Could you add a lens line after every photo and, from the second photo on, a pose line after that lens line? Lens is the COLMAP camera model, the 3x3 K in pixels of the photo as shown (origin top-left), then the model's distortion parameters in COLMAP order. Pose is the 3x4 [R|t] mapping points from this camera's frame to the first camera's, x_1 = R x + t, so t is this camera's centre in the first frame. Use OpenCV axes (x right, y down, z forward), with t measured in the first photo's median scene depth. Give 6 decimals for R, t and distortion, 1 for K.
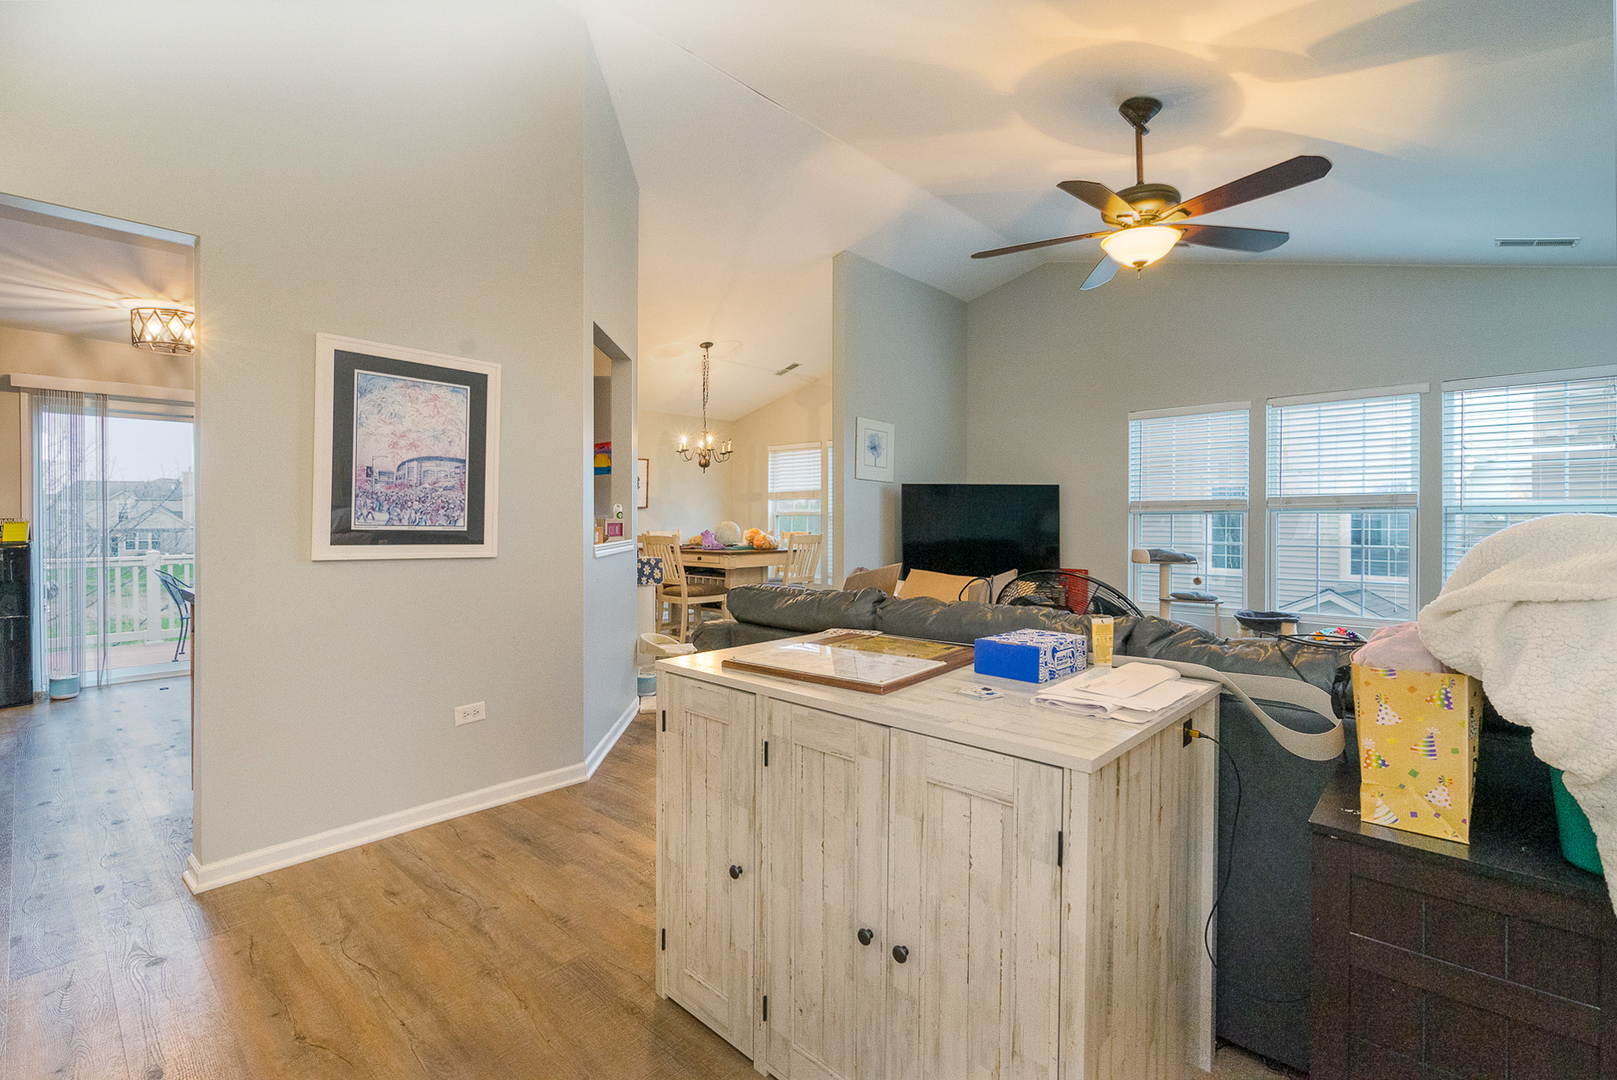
lens RADIAL K [[735.1, 0, 808.3], [0, 735.1, 533.0], [0, 0, 1]] dist [-0.001240, 0.002014]
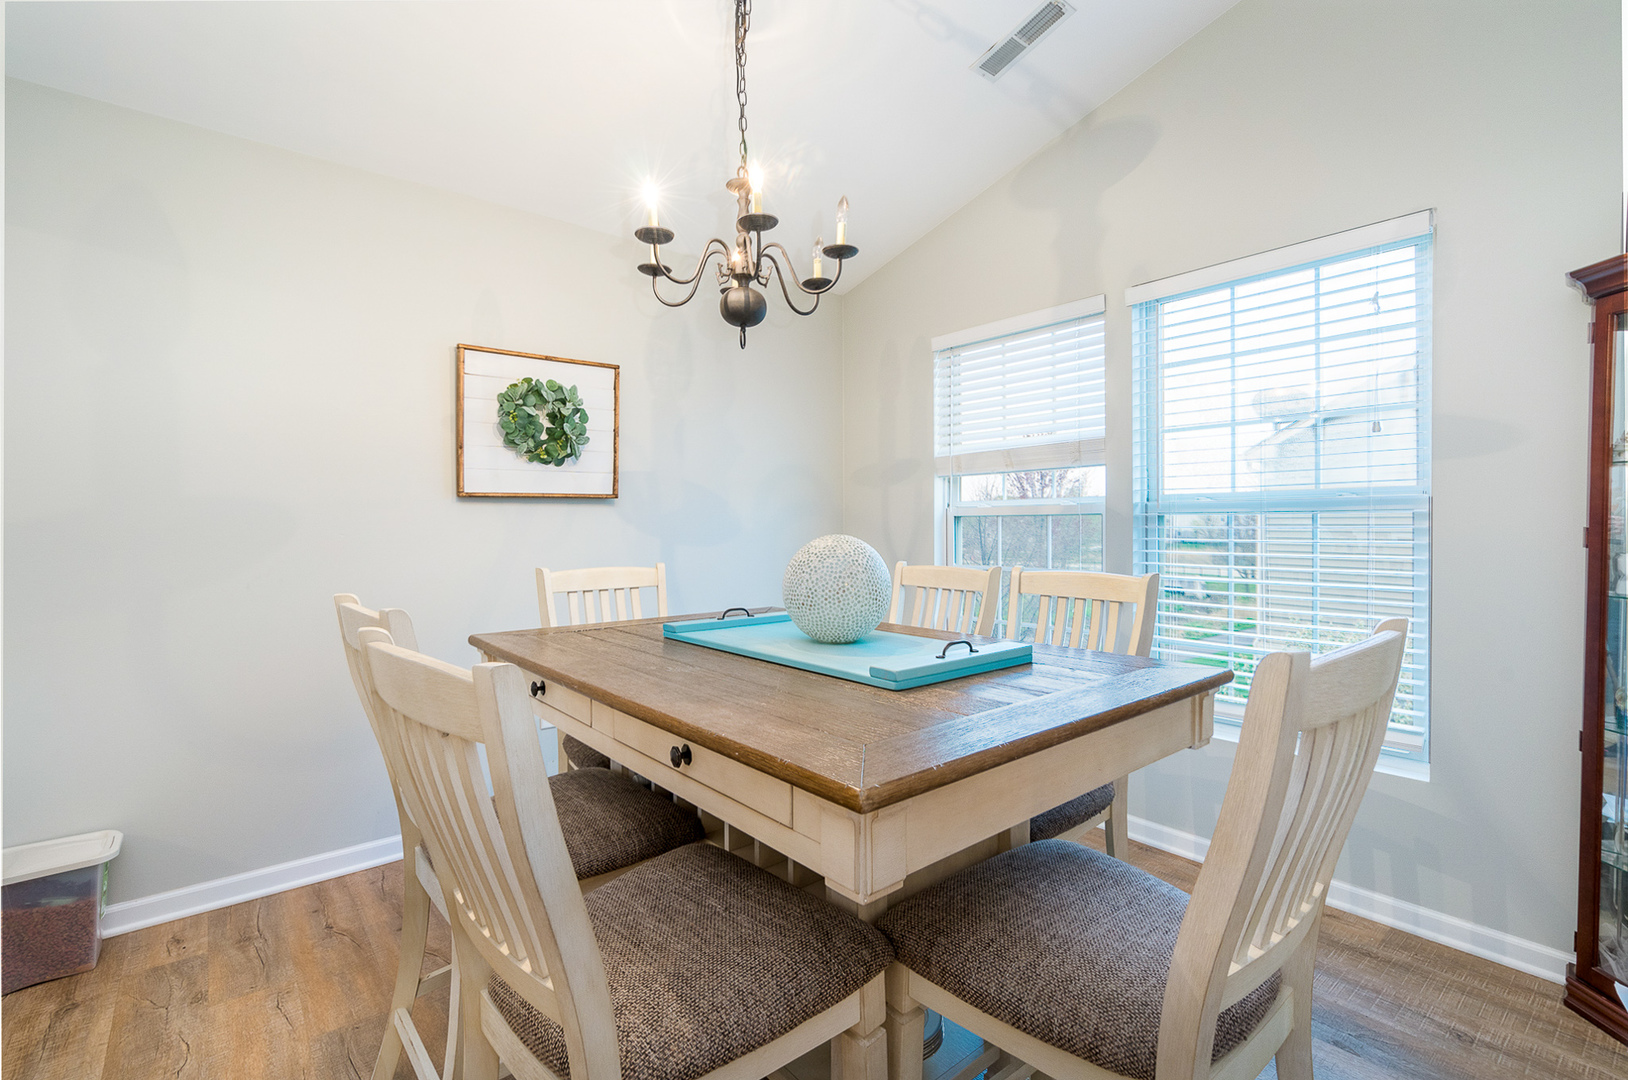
lens RADIAL K [[740.2, 0, 814.0], [0, 740.2, 541.1], [0, 0, 1]] dist [-0.001240, 0.002014]
pose [[0.991591, -0.004944, -0.129318, -0.071318], [0.003533, 0.999932, -0.011132, -0.007505], [0.129364, 0.010581, 0.991541, 0.641815]]
